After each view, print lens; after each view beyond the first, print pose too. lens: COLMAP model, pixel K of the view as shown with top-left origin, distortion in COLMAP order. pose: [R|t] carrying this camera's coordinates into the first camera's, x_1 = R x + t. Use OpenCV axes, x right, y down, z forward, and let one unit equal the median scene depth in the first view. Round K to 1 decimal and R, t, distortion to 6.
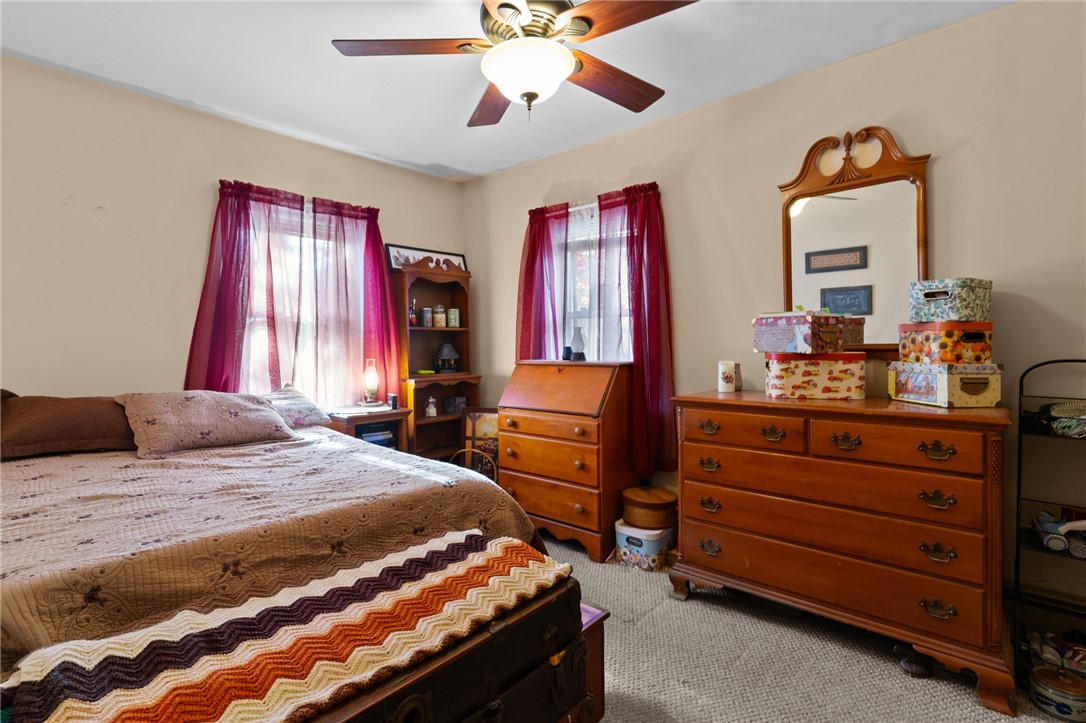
lens RADIAL K [[516.5, 0, 540.3], [0, 516.5, 349.0], [0, 0, 1]] dist [-0.001290, -0.000113]
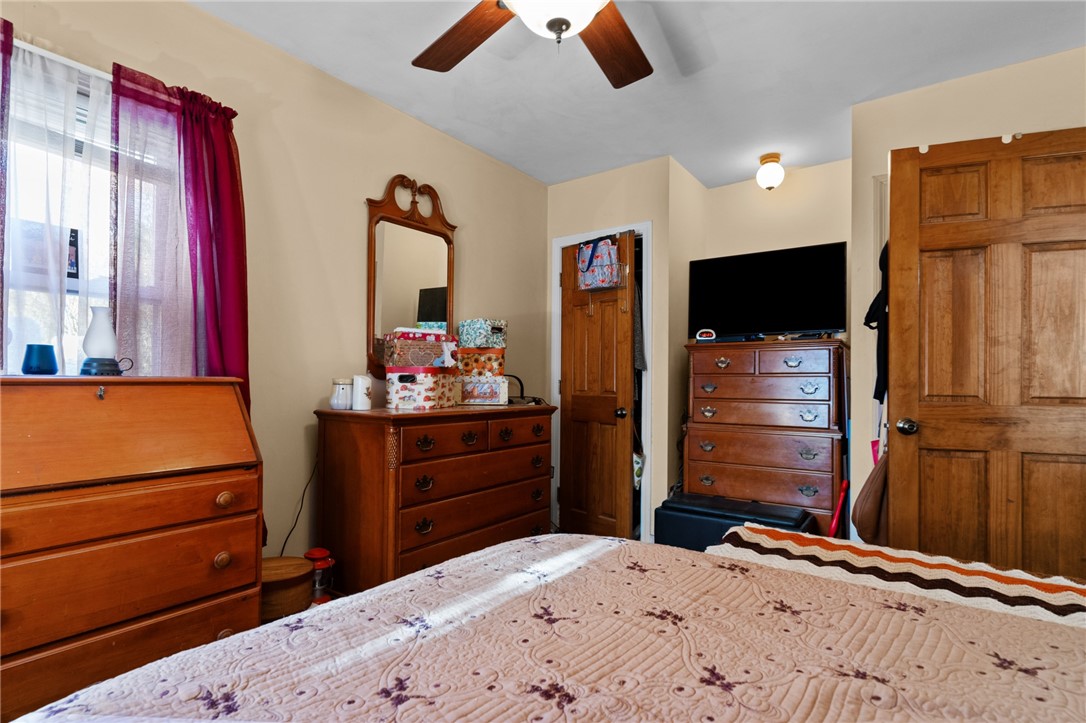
lens RADIAL K [[534.0, 0, 537.7], [0, 534.0, 365.6], [0, 0, 1]] dist [0.010964, -0.000305]
pose [[-0.080832, 0.031745, 0.996222, -0.478047], [-0.003243, 0.999479, -0.032112, 0.029107], [-0.996722, -0.005826, -0.080687, 0.630477]]
